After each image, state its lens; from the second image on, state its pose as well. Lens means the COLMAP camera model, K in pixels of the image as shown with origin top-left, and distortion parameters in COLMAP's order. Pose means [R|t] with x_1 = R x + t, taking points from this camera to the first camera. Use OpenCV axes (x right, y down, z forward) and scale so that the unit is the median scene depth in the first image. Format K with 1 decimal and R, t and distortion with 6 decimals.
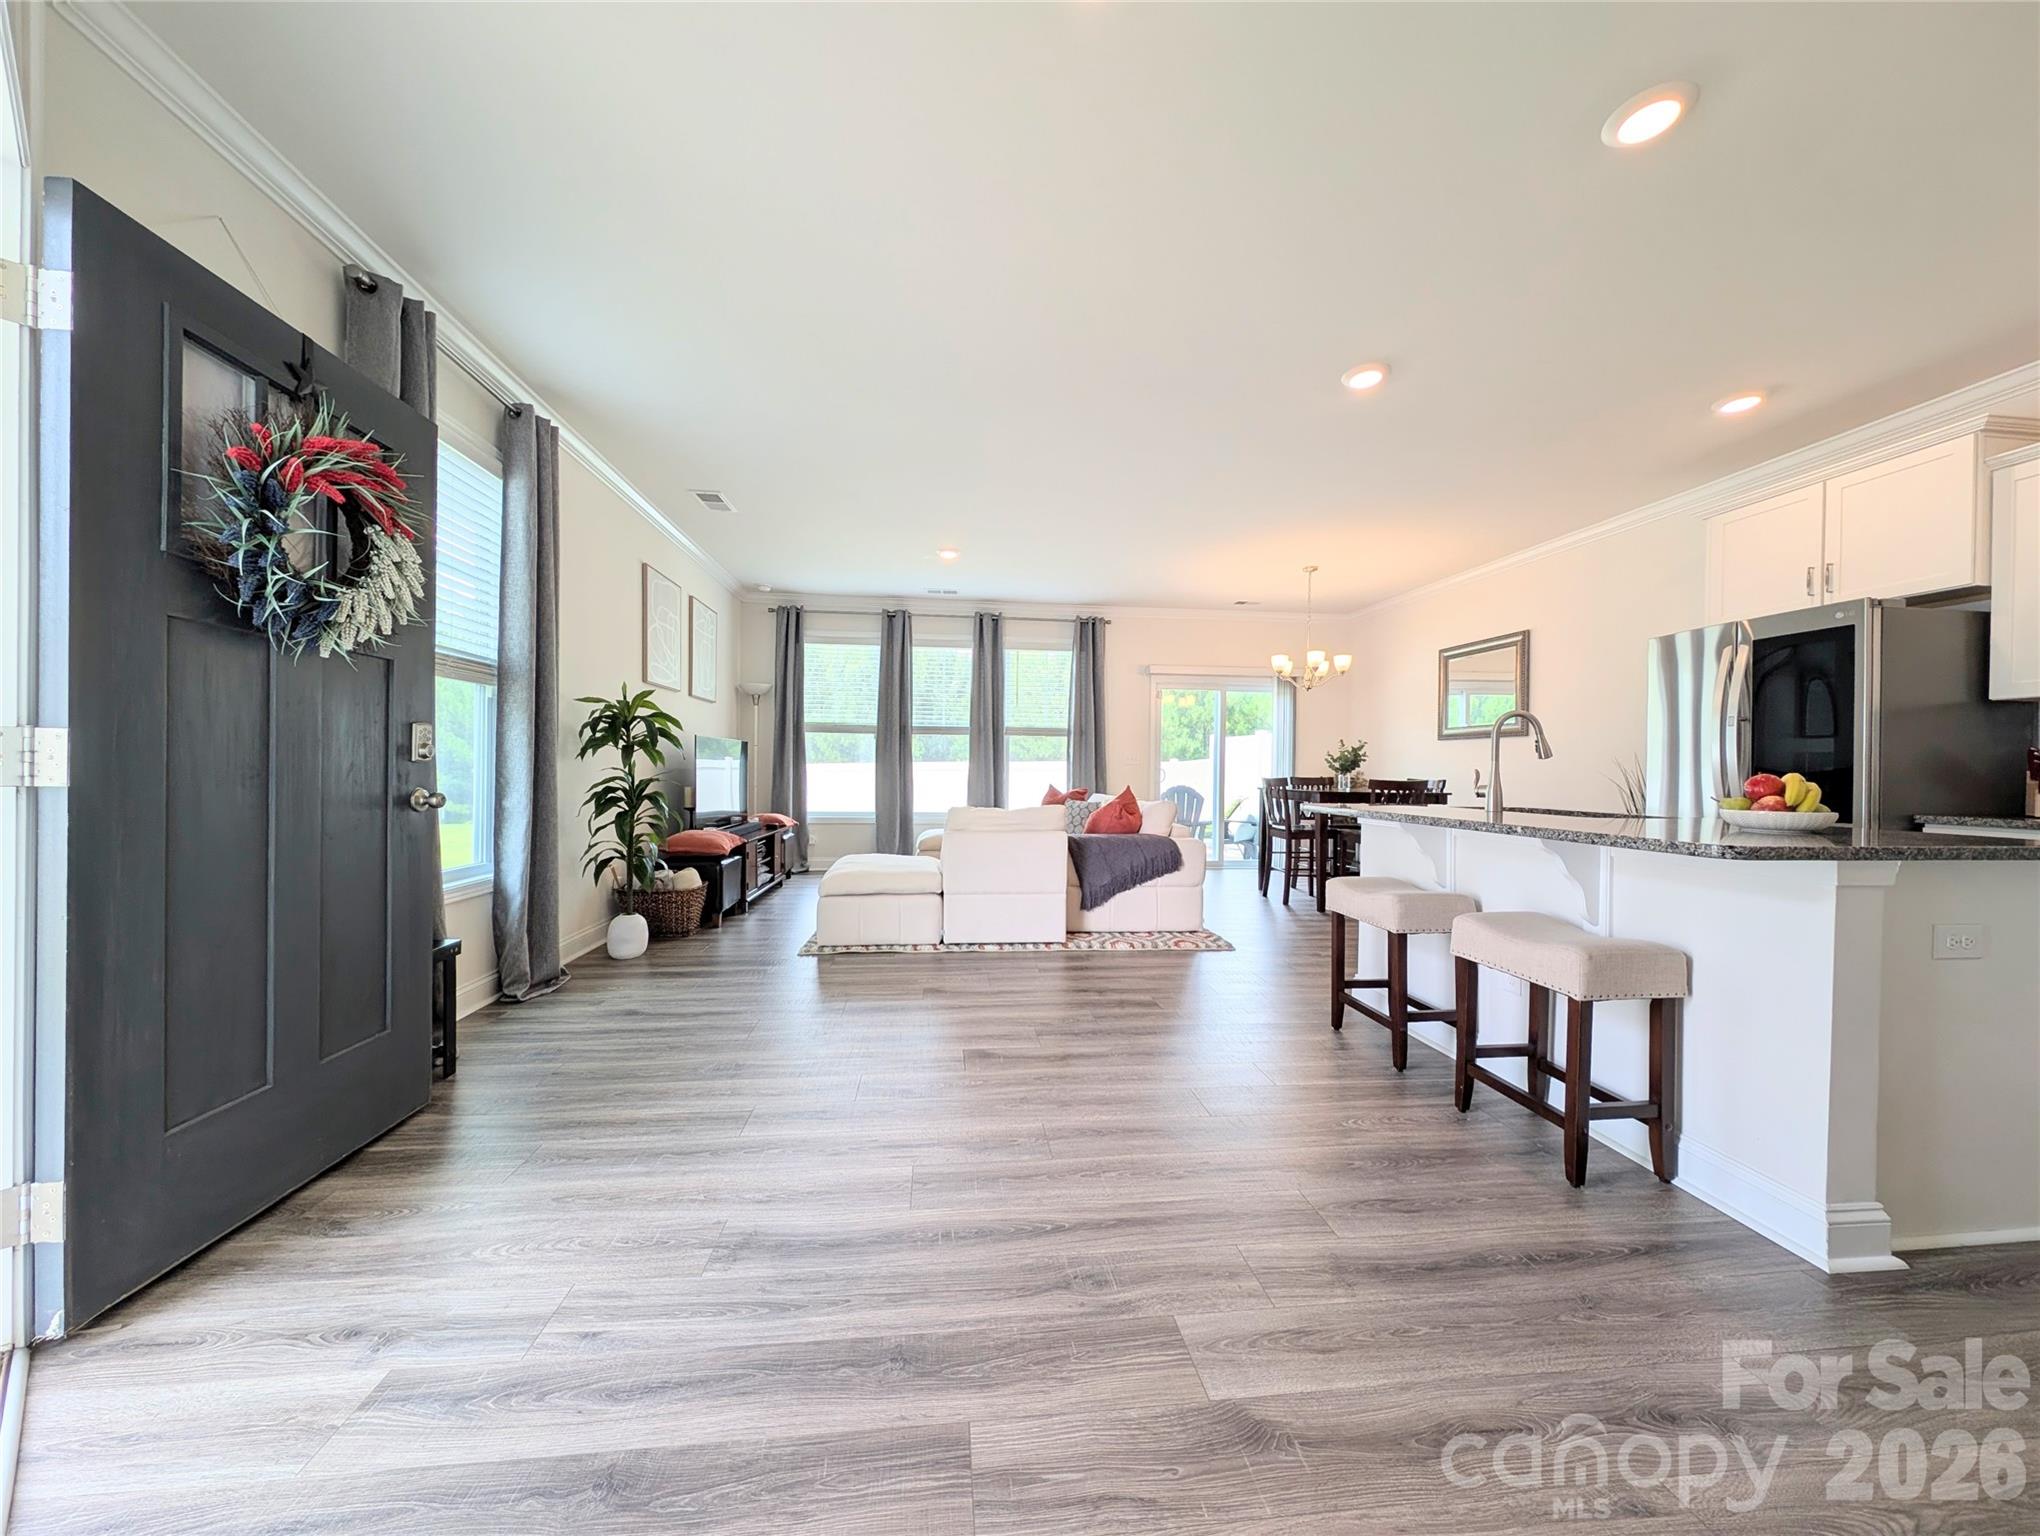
lens RADIAL K [[728.0, 0, 1017.0], [0, 728.0, 771.8], [0, 0, 1]] dist [0.004859, -0.001764]
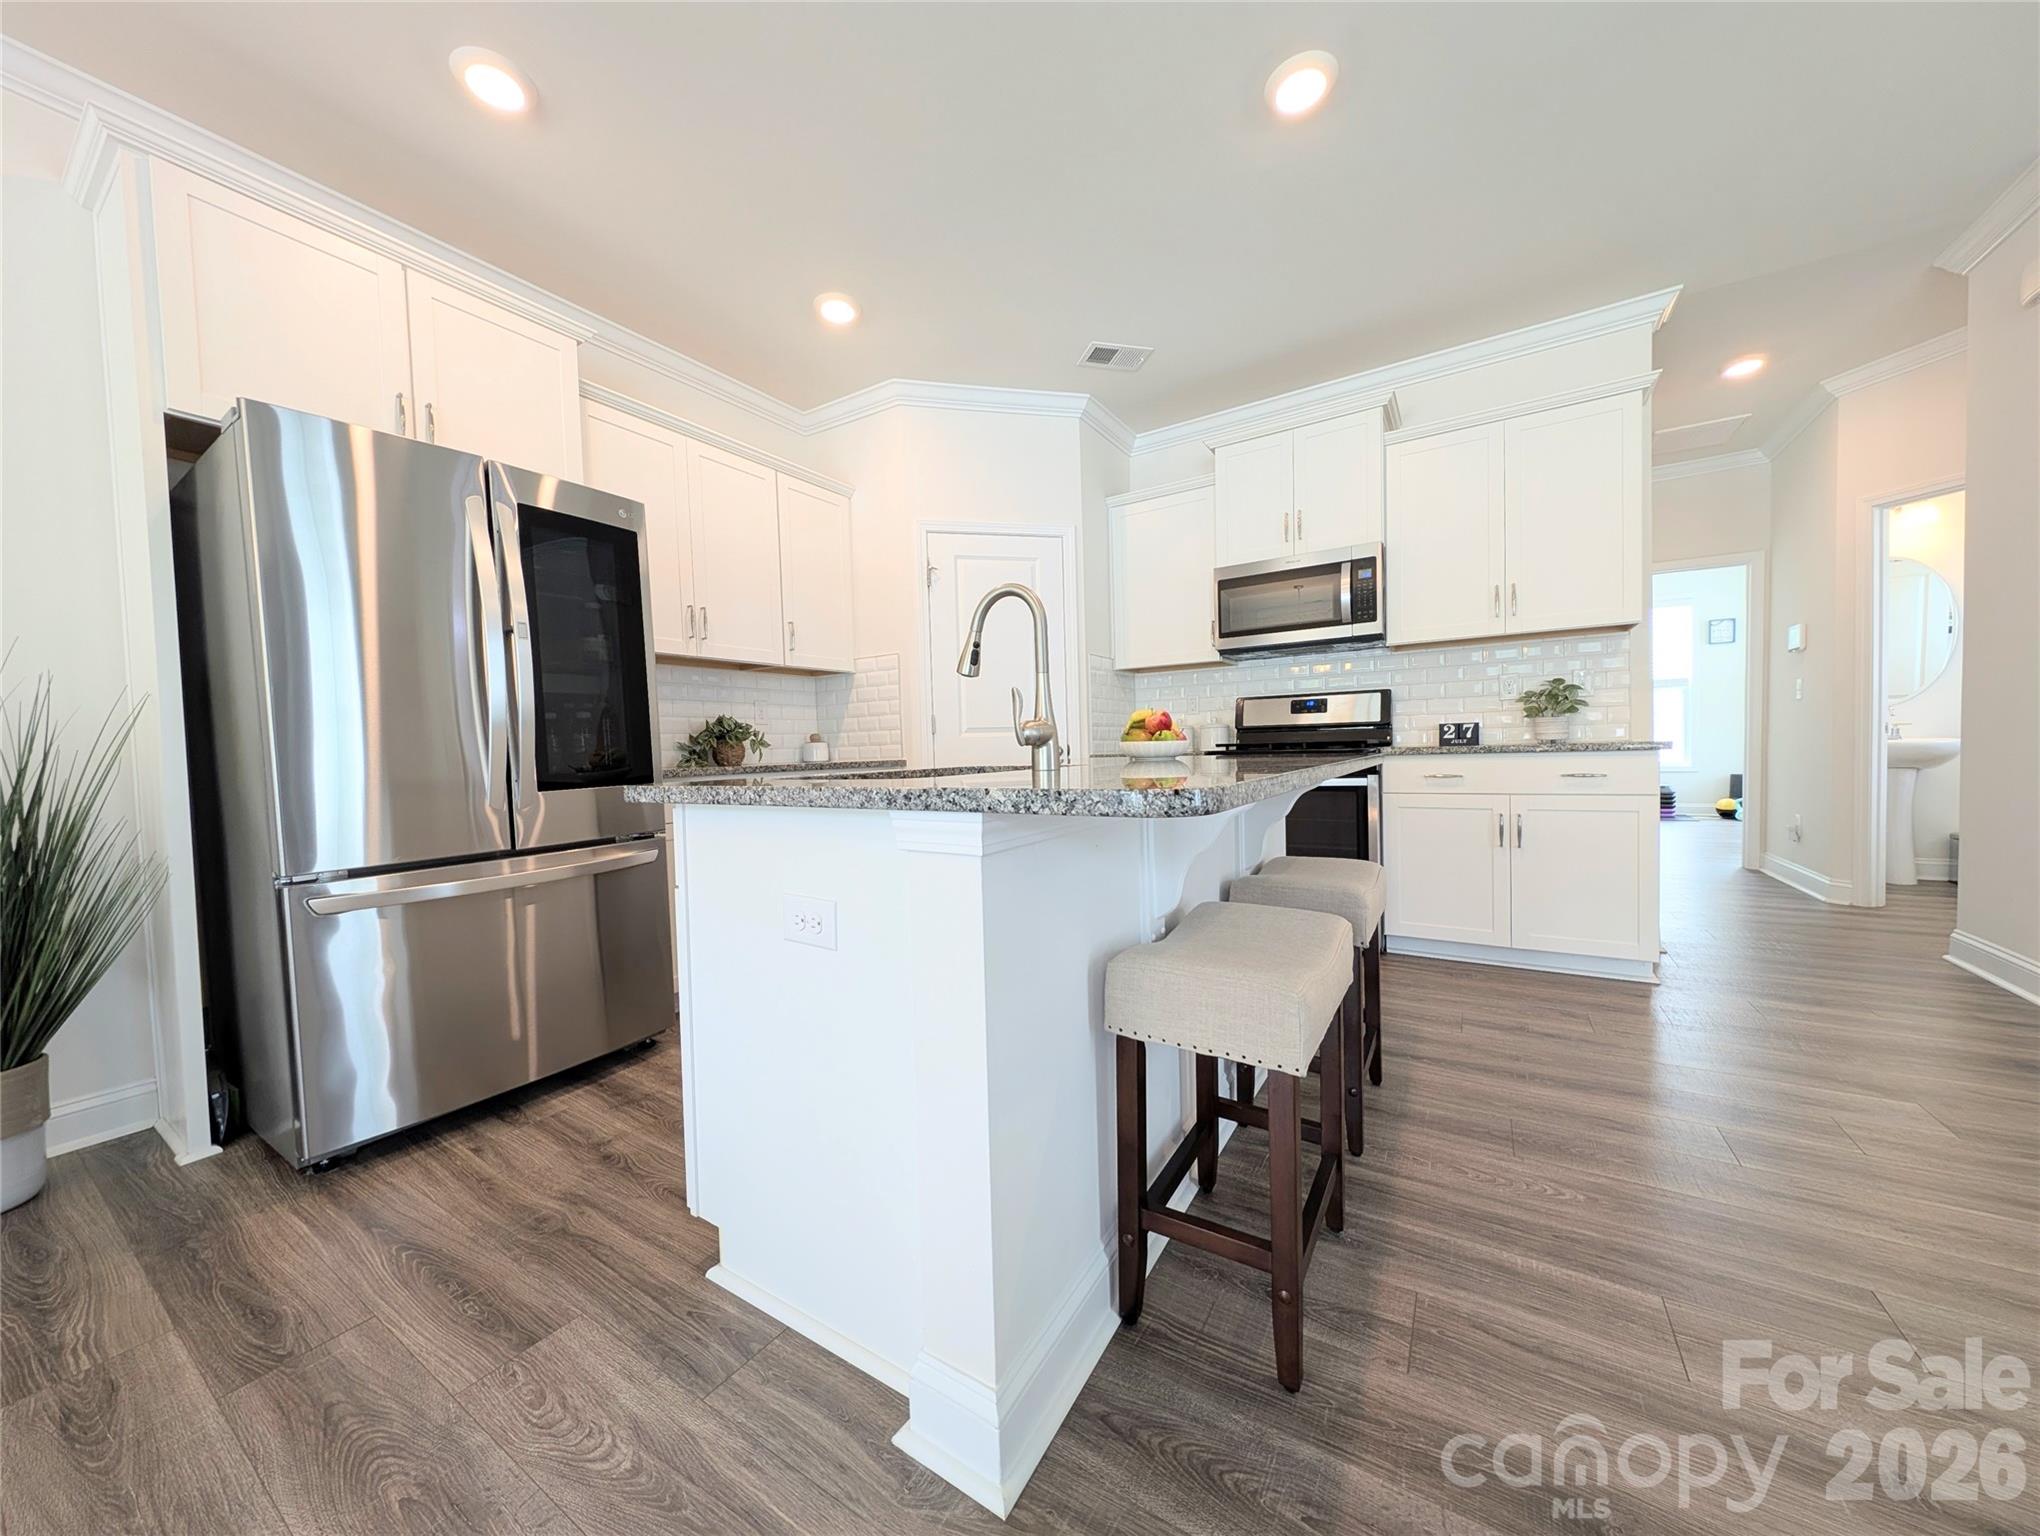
lens RADIAL K [[728.0, 0, 1016.5], [0, 728.0, 776.5], [0, 0, 1]] dist [0.004859, -0.001764]
pose [[-0.779690, -0.017811, 0.625912, 0.231211], [0.017606, 0.998577, 0.050347, 0.020741], [-0.625918, 0.050275, -0.778267, 0.988094]]
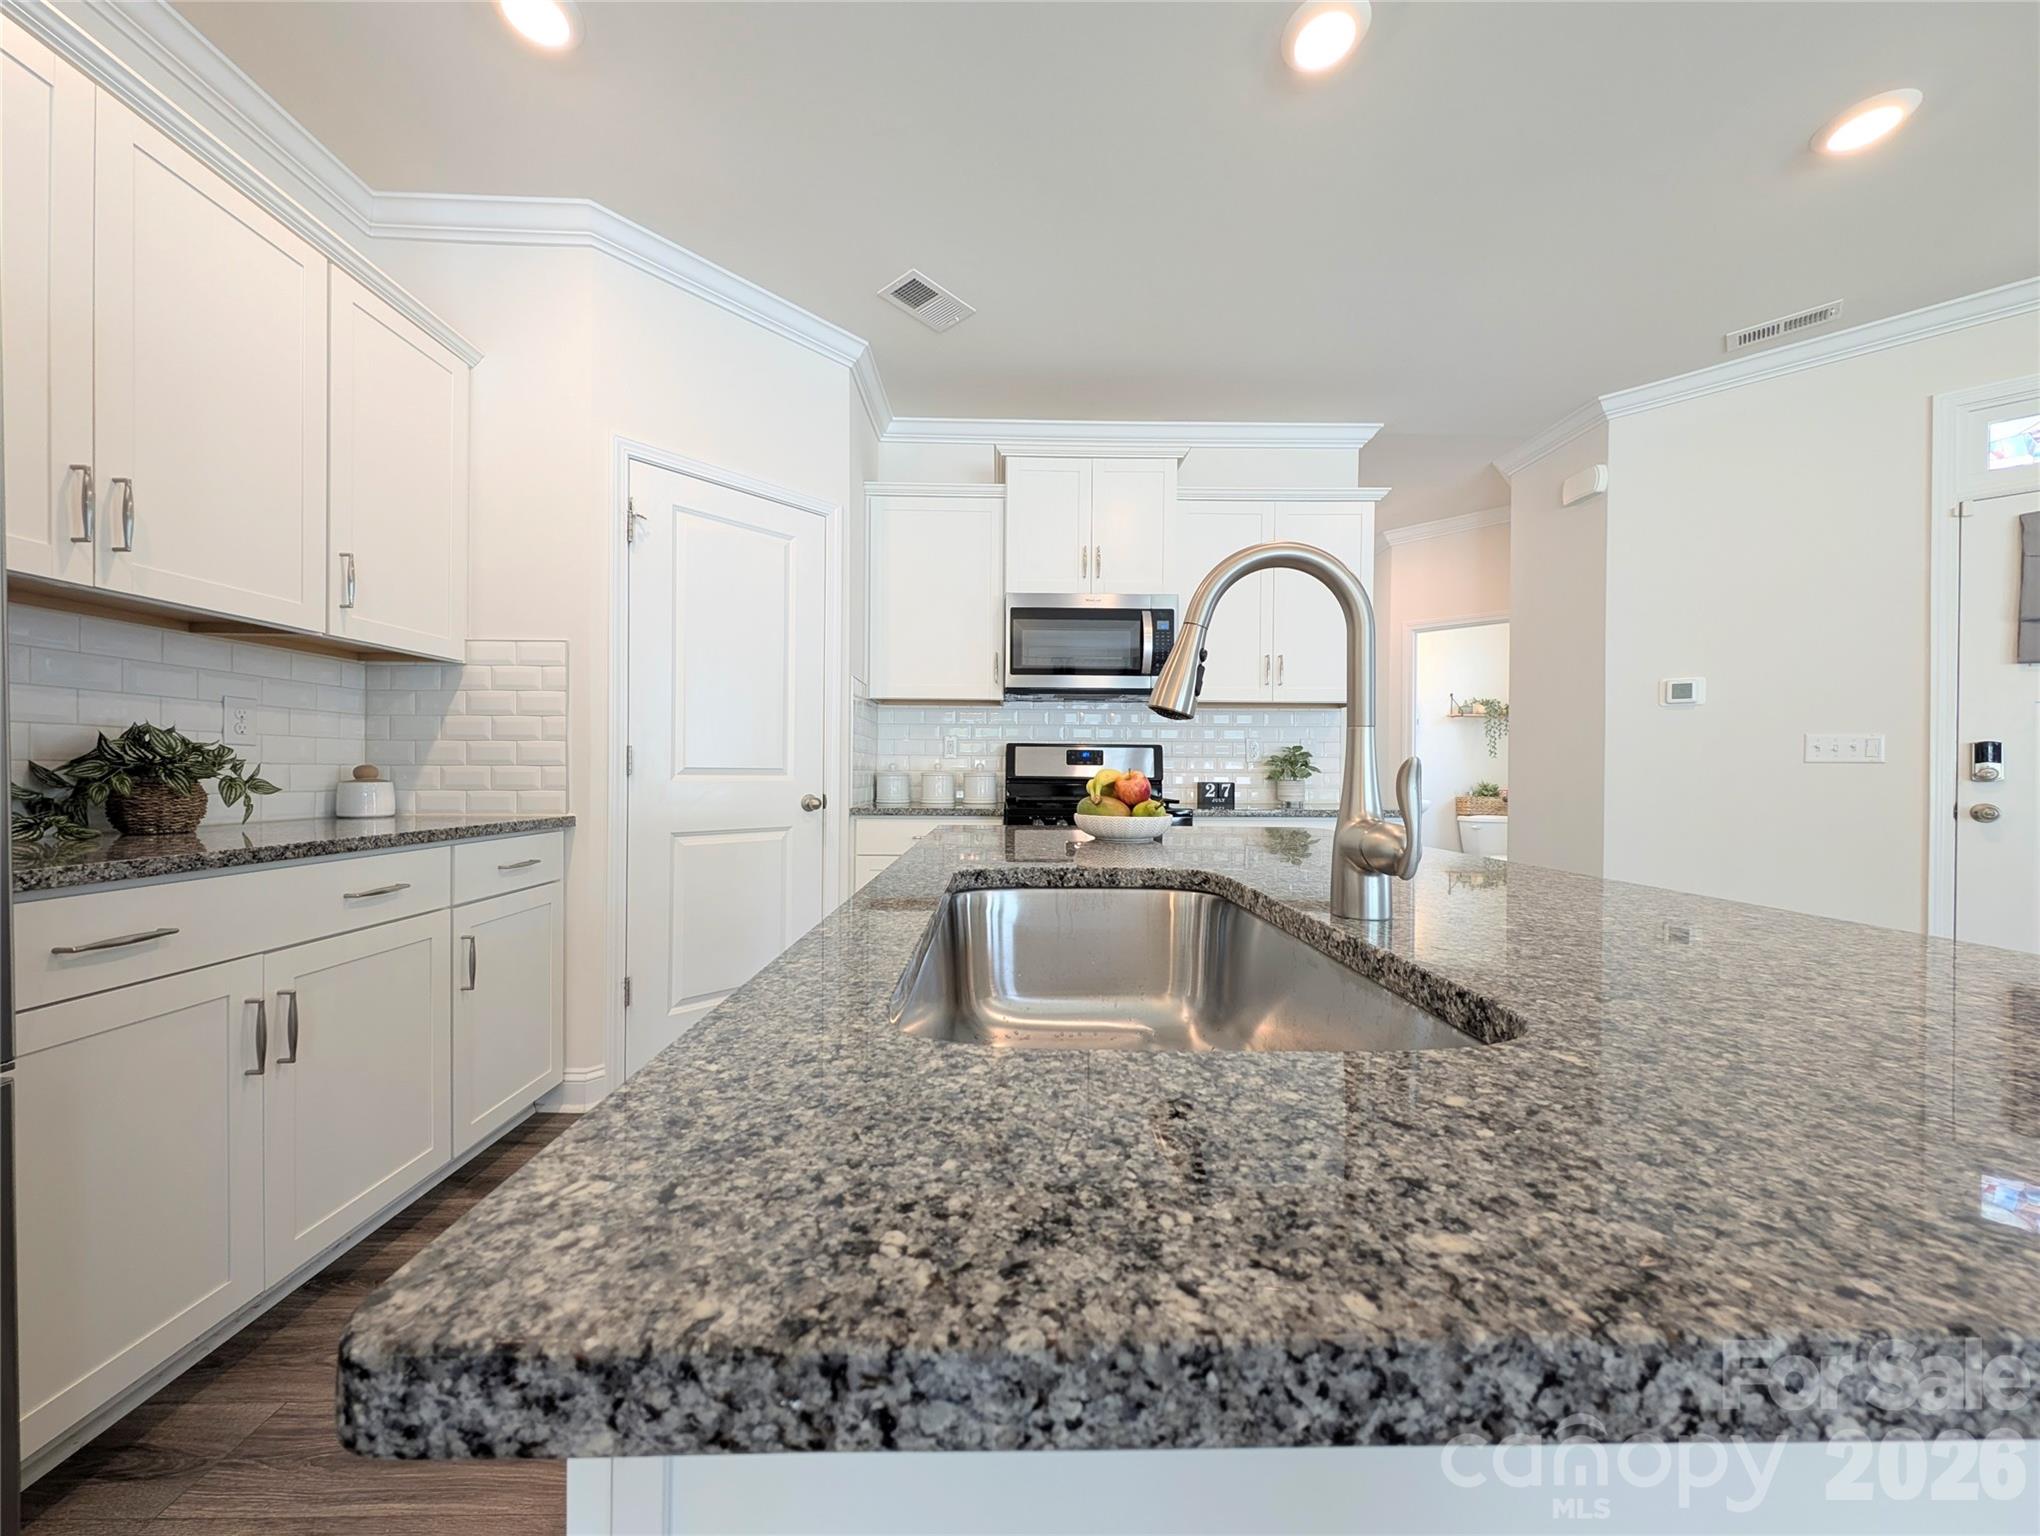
lens RADIAL K [[728.0, 0, 1022.1], [0, 728.0, 775.4], [0, 0, 1]] dist [0.004859, -0.001764]
pose [[-0.995348, -0.024033, 0.093296, 0.519727], [-0.023350, 0.999692, 0.008408, -0.000137], [-0.093469, 0.006191, -0.995603, 0.886981]]
